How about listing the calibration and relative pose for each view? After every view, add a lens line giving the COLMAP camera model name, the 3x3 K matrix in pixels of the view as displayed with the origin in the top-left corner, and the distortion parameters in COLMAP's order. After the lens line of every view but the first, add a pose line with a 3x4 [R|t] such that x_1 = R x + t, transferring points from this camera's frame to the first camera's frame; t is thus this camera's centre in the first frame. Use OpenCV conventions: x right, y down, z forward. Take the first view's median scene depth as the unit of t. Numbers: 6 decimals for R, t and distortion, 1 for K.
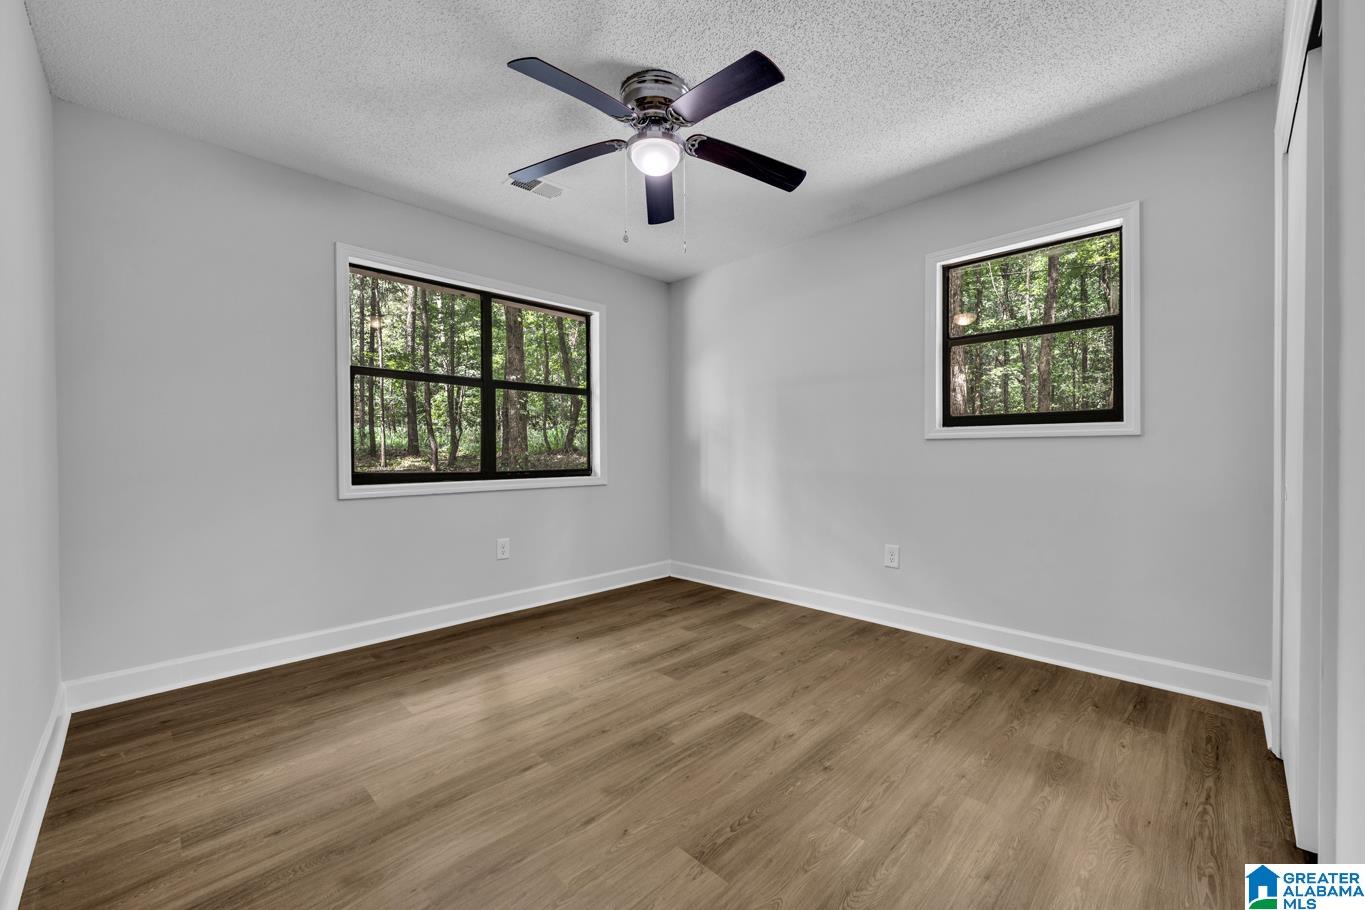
lens RADIAL K [[540.8, 0, 681.4], [0, 540.8, 455.3], [0, 0, 1]] dist [-0.000516, -0.000077]
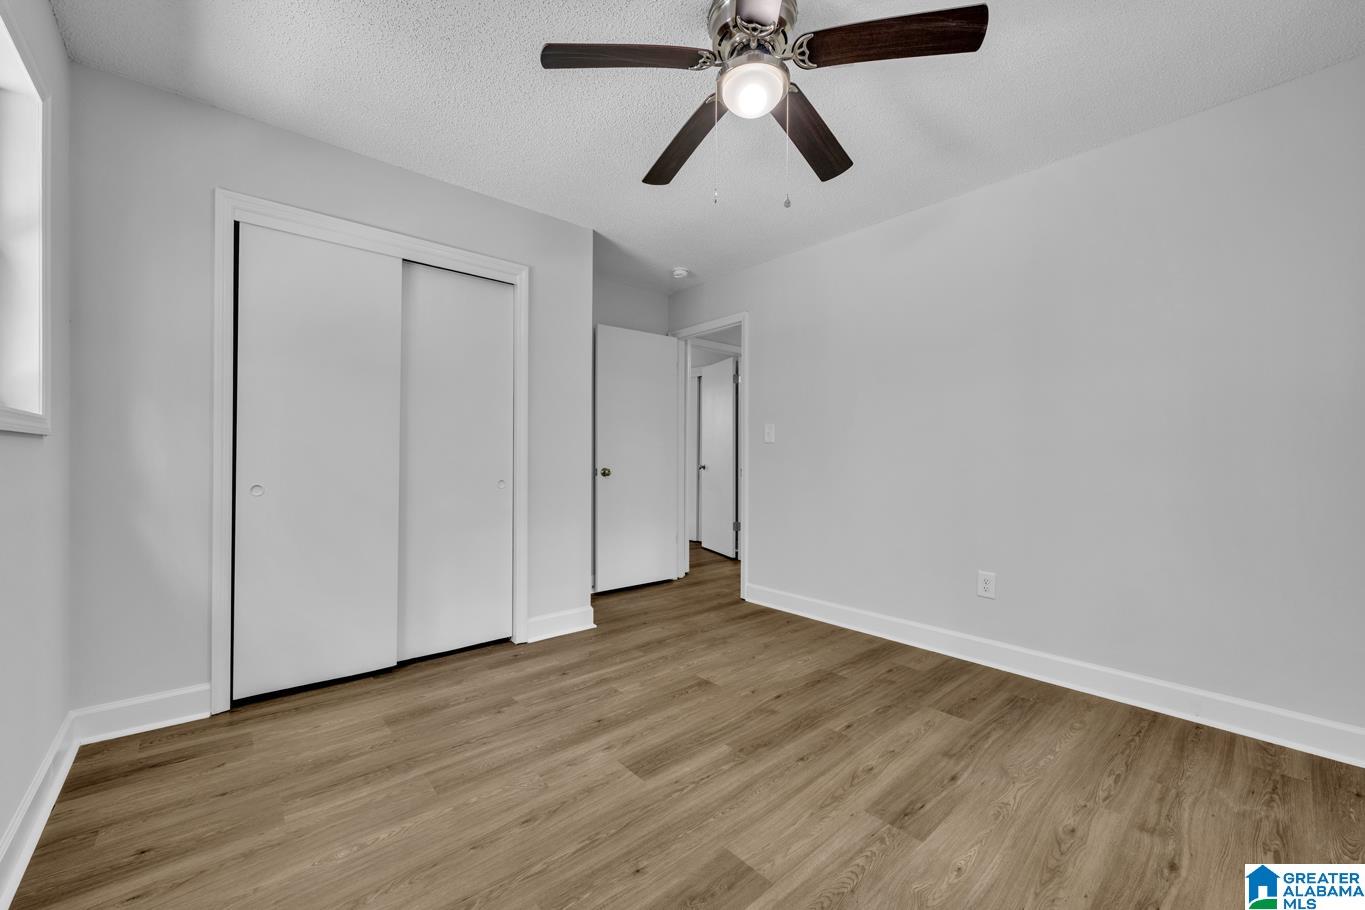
lens RADIAL K [[540.8, 0, 683.8], [0, 540.8, 451.2], [0, 0, 1]] dist [-0.000516, -0.000077]
pose [[-0.998216, -0.000094, 0.059706, 0.005080], [-0.000243, 0.999997, -0.002485, -0.019434], [-0.059705, -0.002495, -0.998213, 1.946124]]
